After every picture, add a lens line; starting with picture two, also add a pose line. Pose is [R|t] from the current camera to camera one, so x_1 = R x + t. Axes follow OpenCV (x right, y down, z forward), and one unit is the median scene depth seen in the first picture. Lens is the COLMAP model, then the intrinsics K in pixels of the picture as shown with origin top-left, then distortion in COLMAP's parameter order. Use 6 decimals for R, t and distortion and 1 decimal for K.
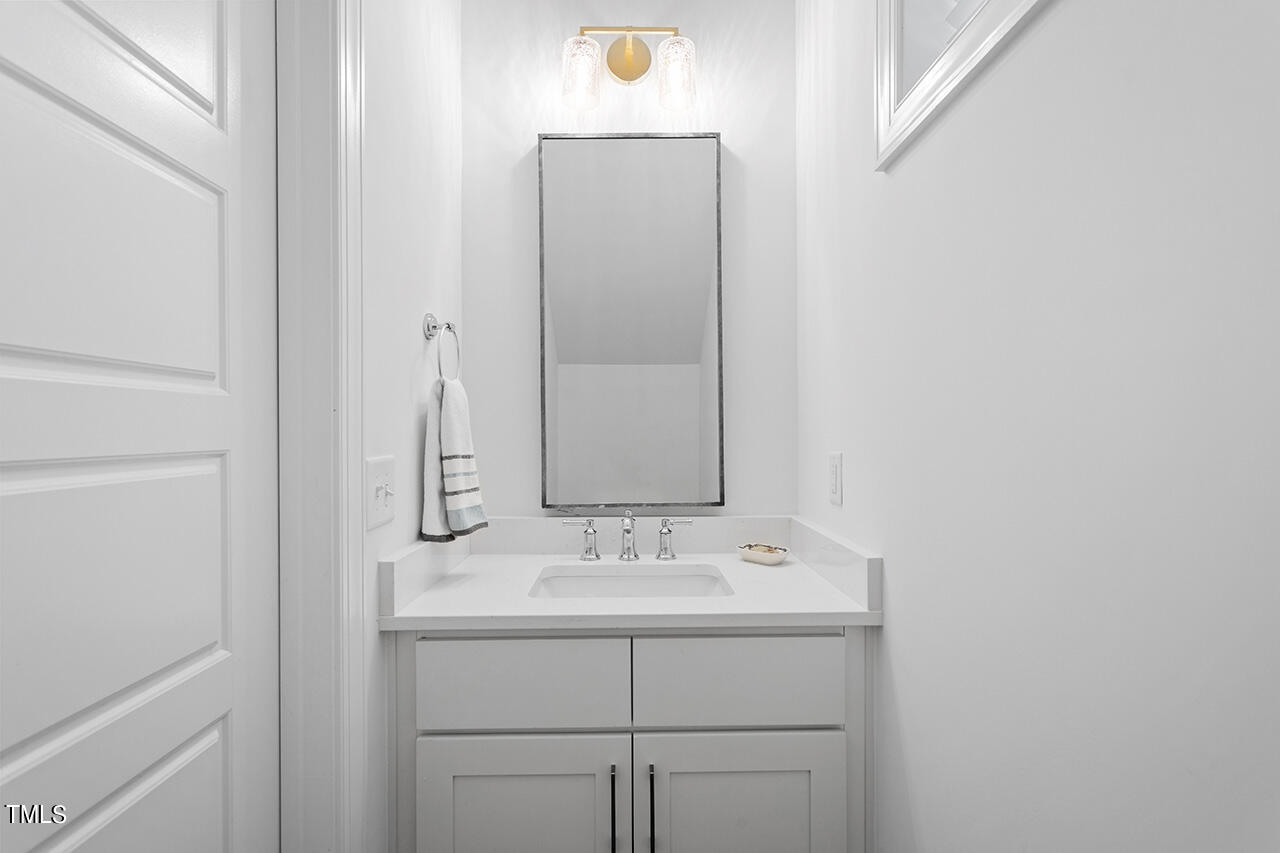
lens RADIAL K [[725.0, 0, 638.2], [0, 725.0, 425.5], [0, 0, 1]] dist [0.105756, -0.000064]
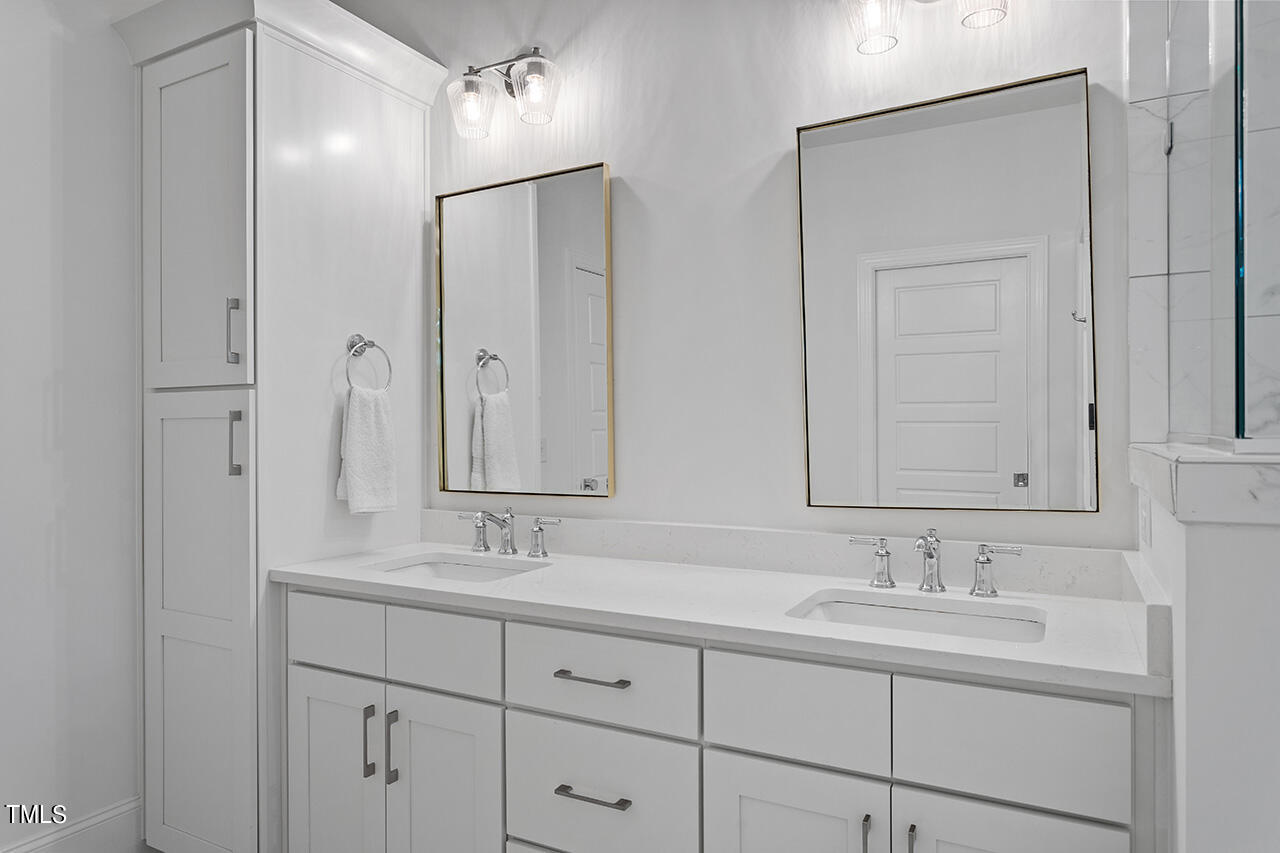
lens RADIAL K [[821.3, 0, 638.8], [0, 821.3, 418.7], [0, 0, 1]] dist [-0.001477, -0.000633]
pose [[0.871812, -0.009874, -0.489742, 0.210766], [0.001761, 0.999854, -0.017023, 0.001669], [0.489838, 0.013978, 0.871701, 0.005201]]
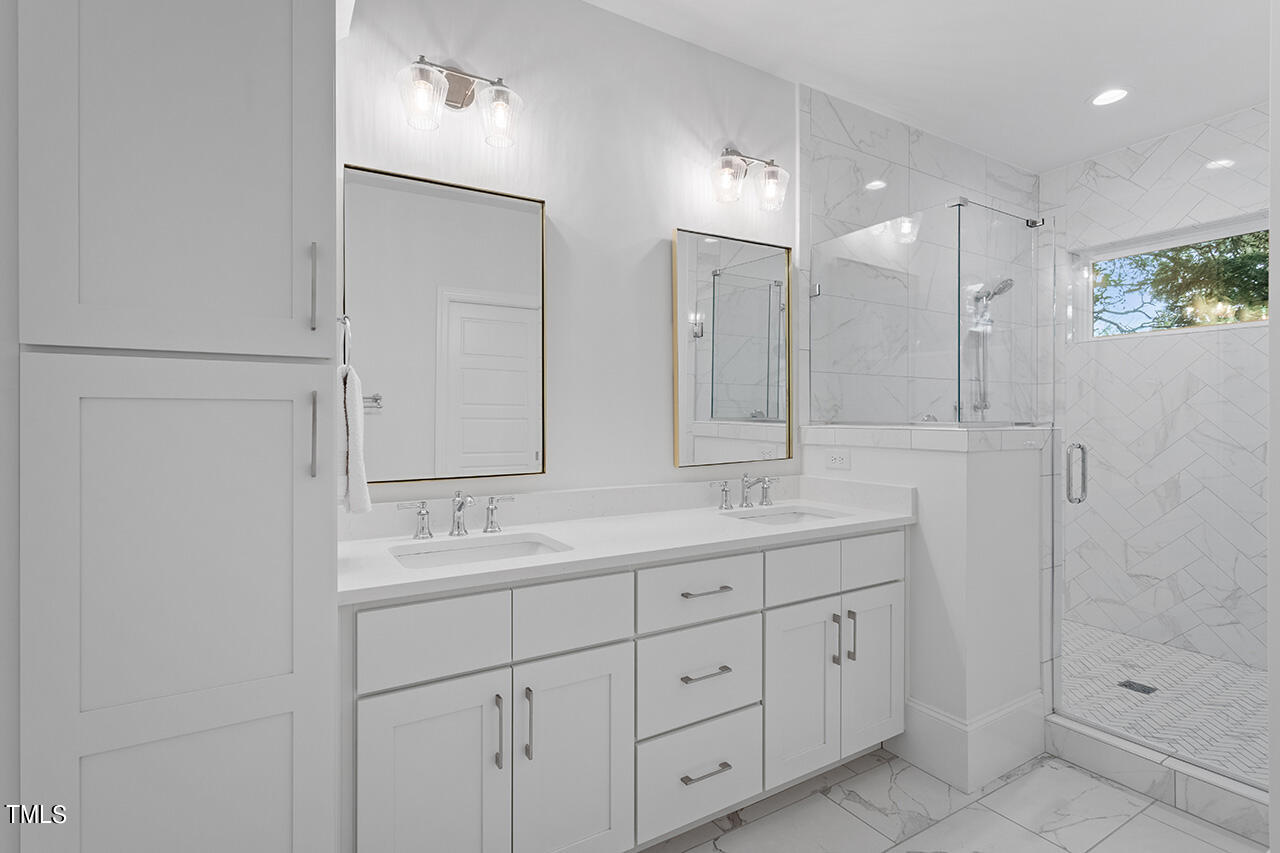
lens RADIAL K [[611.6, 0, 634.7], [0, 611.6, 418.4], [0, 0, 1]] dist [-0.000335, 0.000083]
pose [[0.860565, 0.000206, 0.509340, -0.357461], [0.002471, 0.999986, -0.004581, 0.001524], [-0.509334, 0.005201, 0.860553, 0.000495]]
